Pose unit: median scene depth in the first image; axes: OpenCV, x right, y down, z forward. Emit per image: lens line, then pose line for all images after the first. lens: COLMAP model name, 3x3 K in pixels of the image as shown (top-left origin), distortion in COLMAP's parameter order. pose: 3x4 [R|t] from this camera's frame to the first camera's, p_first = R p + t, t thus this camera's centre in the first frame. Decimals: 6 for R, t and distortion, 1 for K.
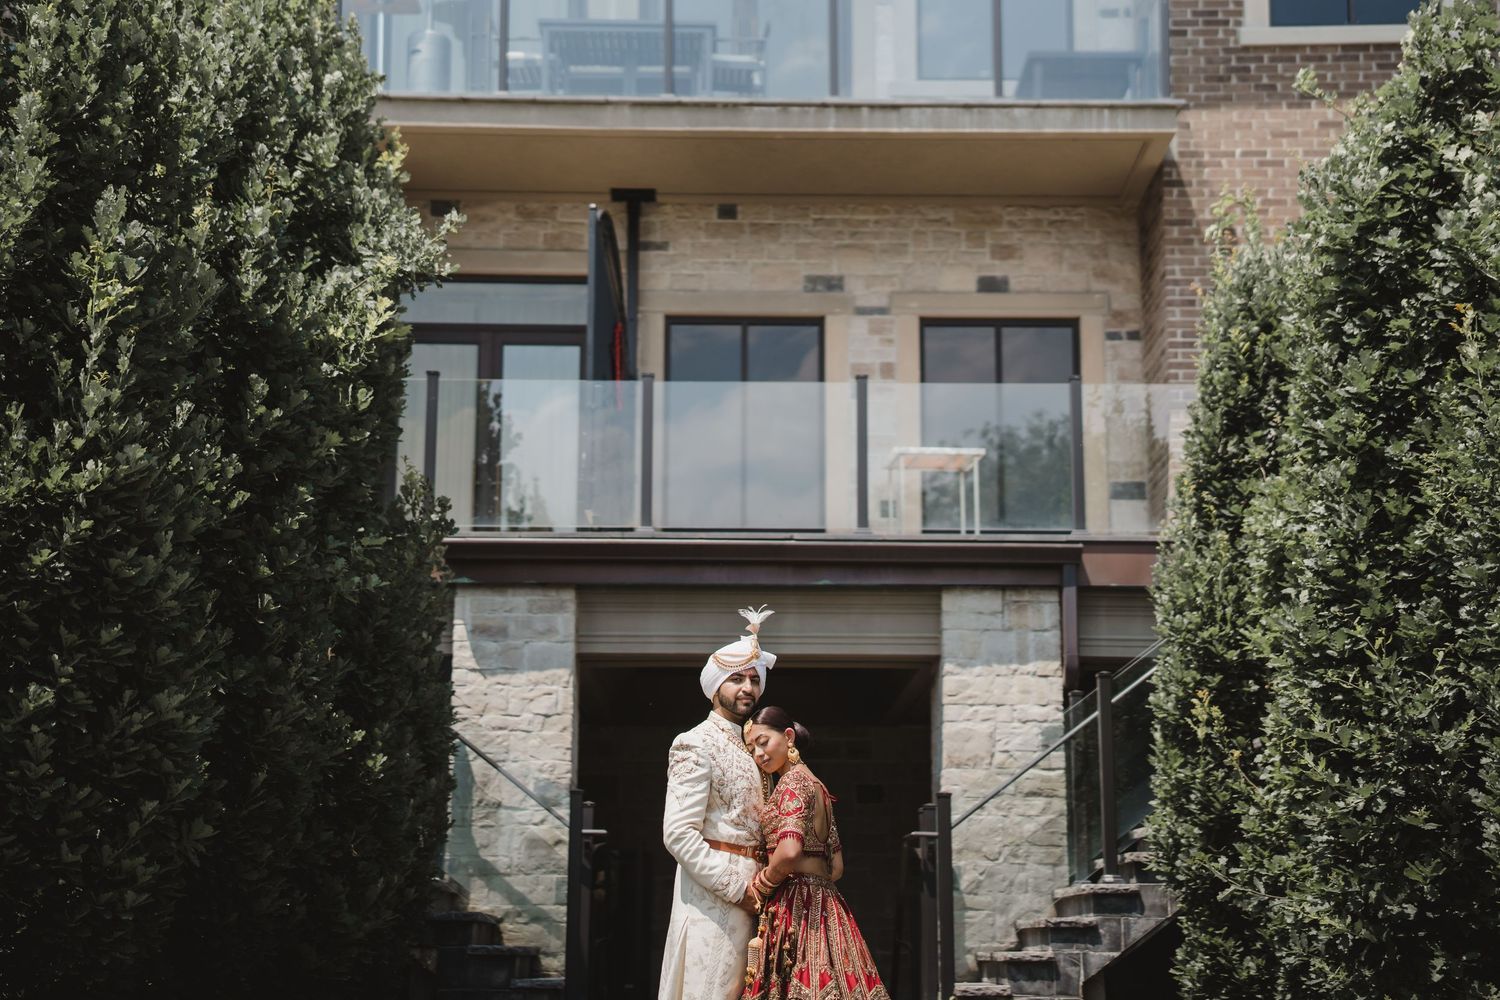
lens RADIAL K [[2192.7, 0, 745.4], [0, 2192.7, 506.4], [0, 0, 1]] dist [0.221273, 0.000000]
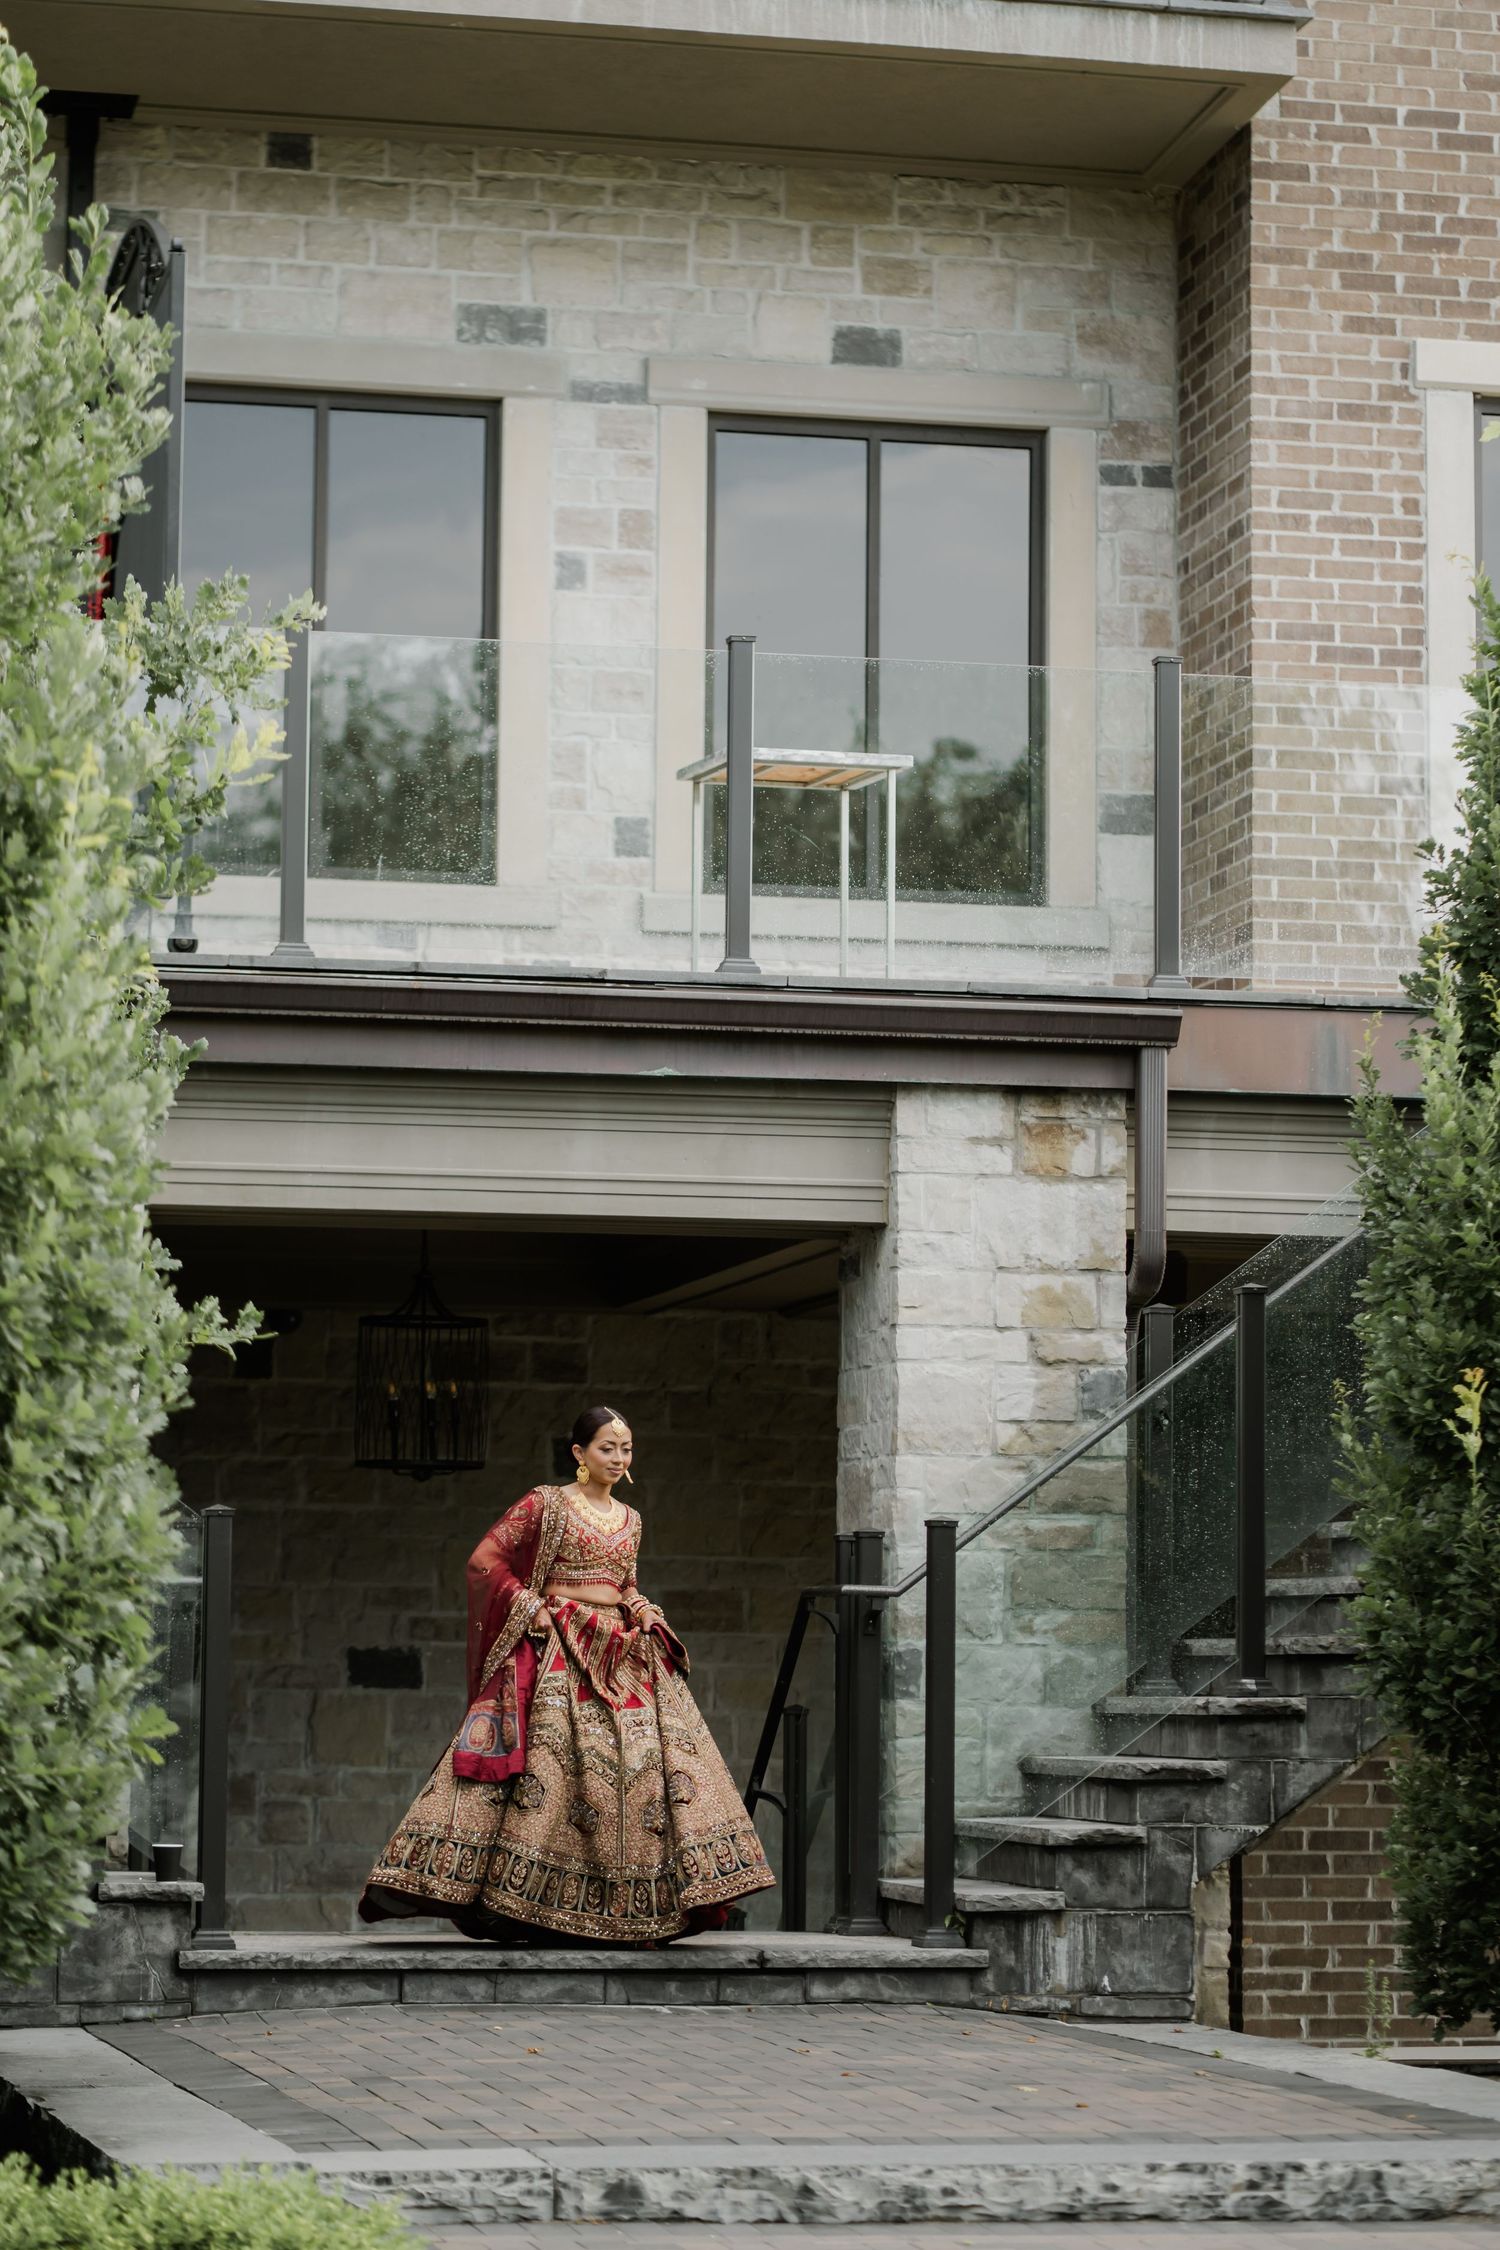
lens RADIAL K [[5620.5, 0, 749.1], [0, 5620.5, 1127.2], [0, 0, 1]] dist [-0.054090, 0.000000]
pose [[0.982795, 0.027319, 0.182669, -0.128218], [-0.045706, 0.994213, 0.097218, -0.055547], [-0.178956, -0.103895, 0.978356, -0.162130]]
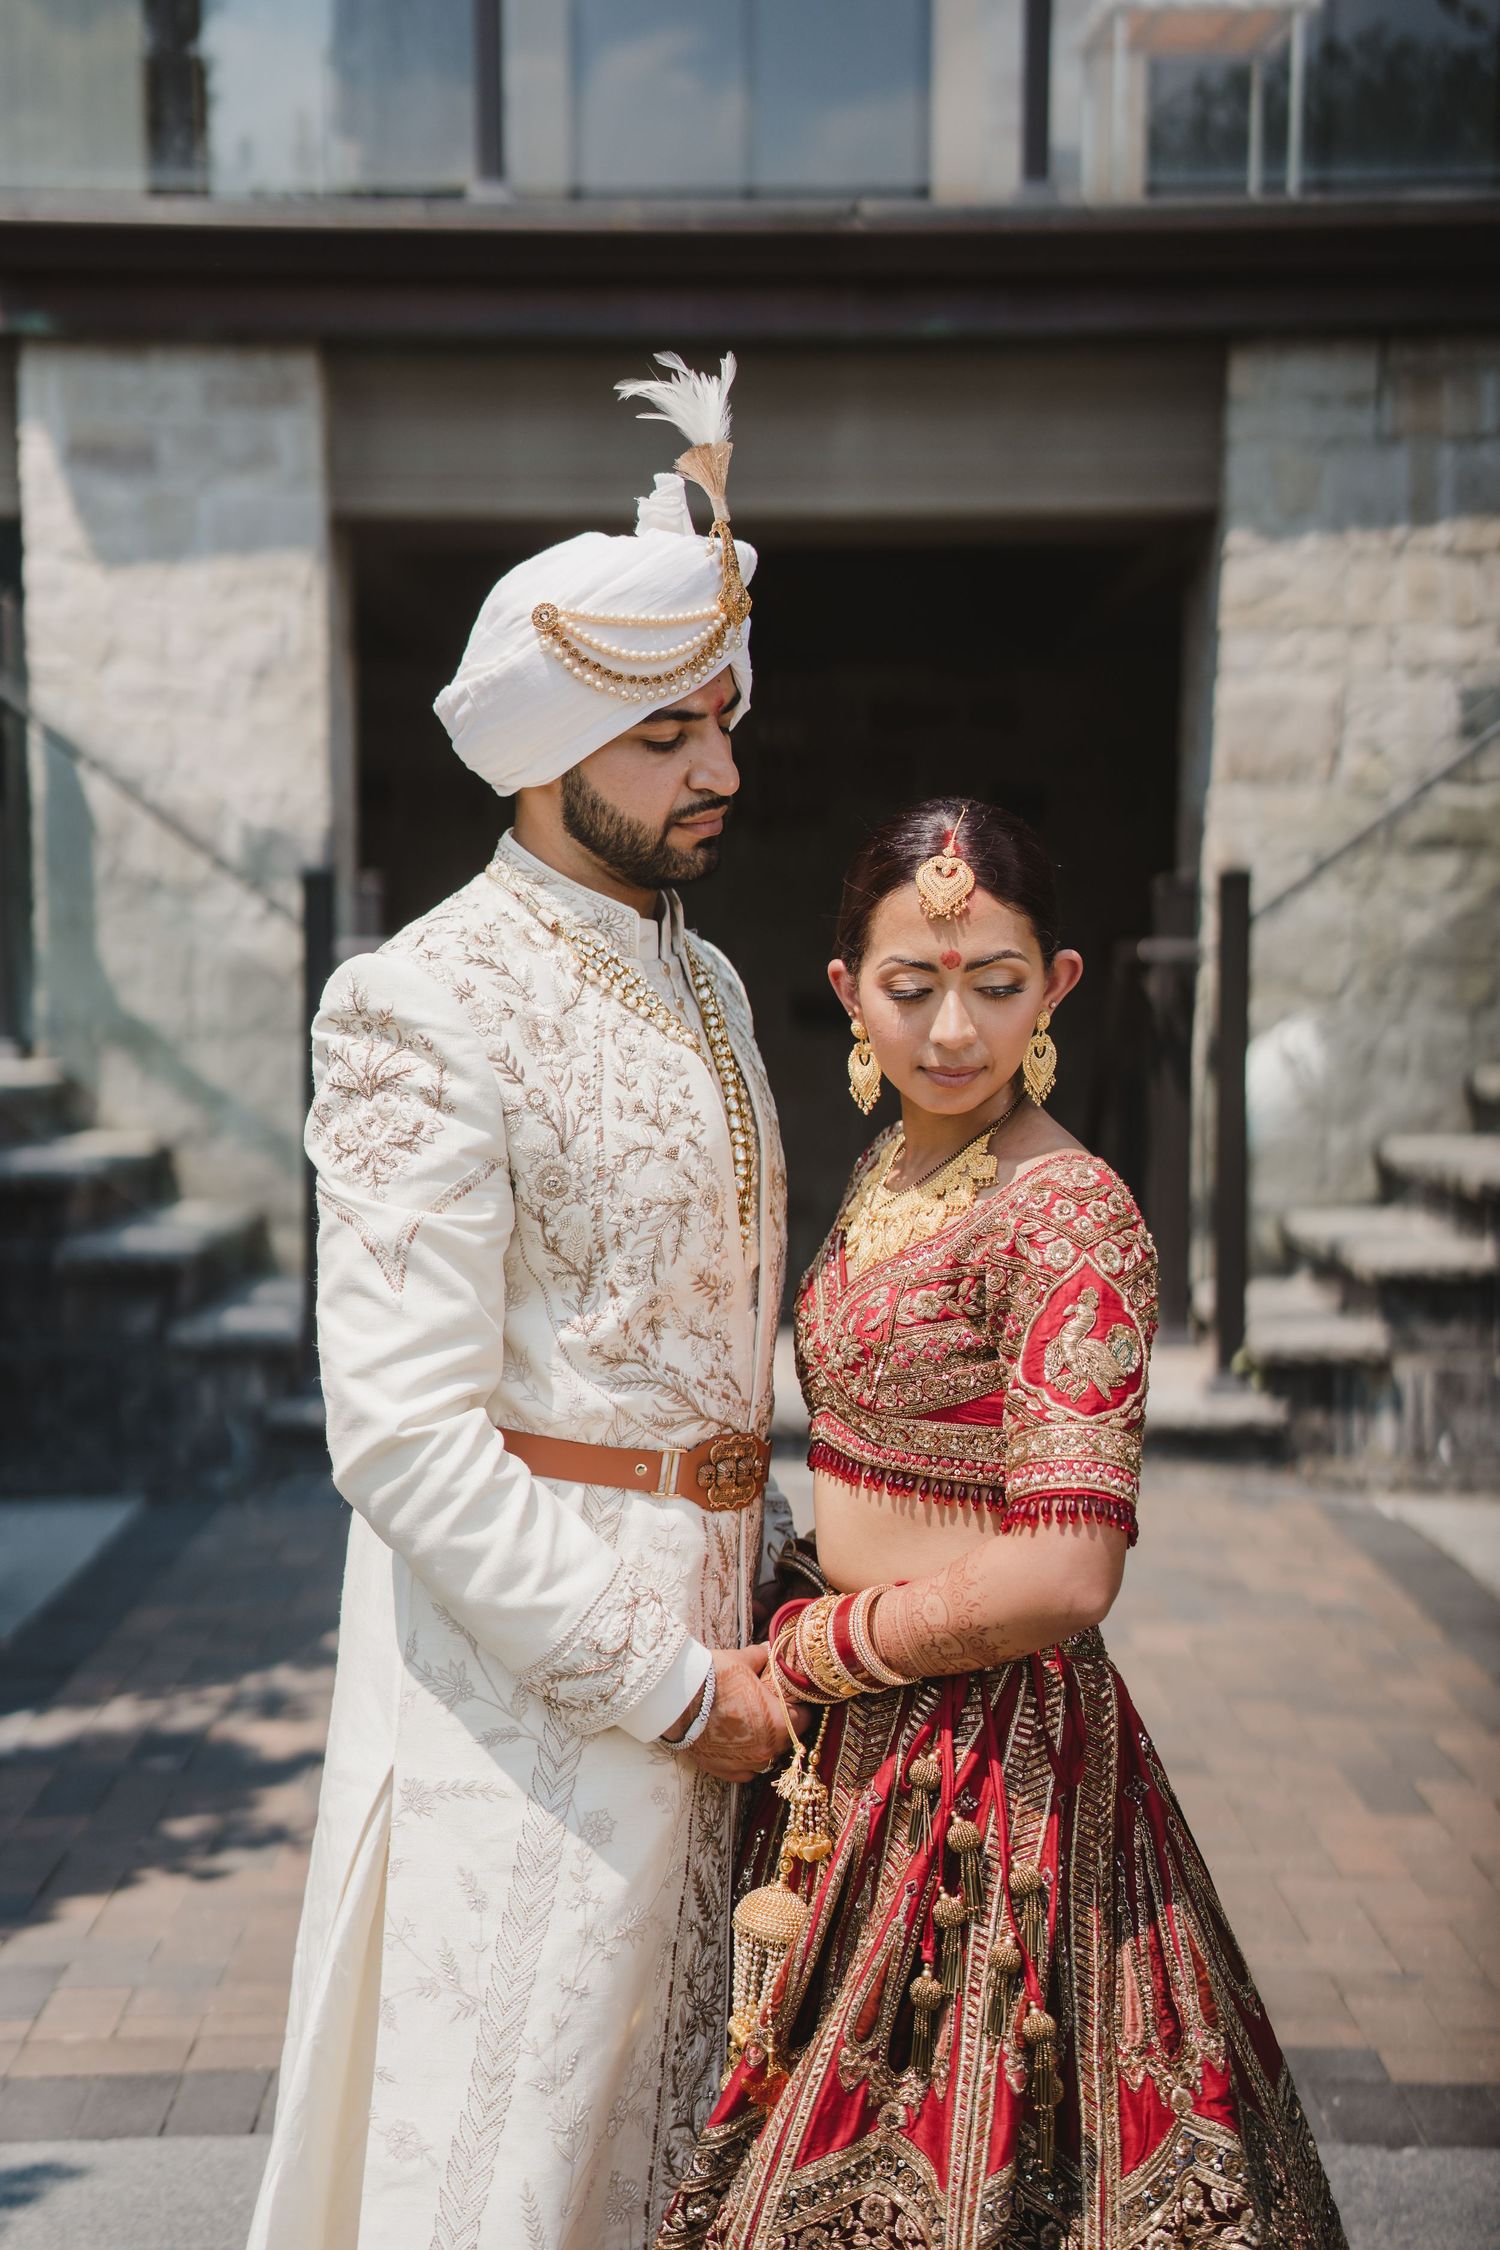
lens RADIAL K [[3289.0, 0, 692.2], [0, 3289.0, 1167.8], [0, 0, 1]] dist [0.221273, 0.000000]
pose [[0.999684, -0.001988, -0.025062, 0.004489], [0.008557, 0.964256, 0.264833, 0.015257], [0.023639, -0.264963, 0.963969, 0.274655]]
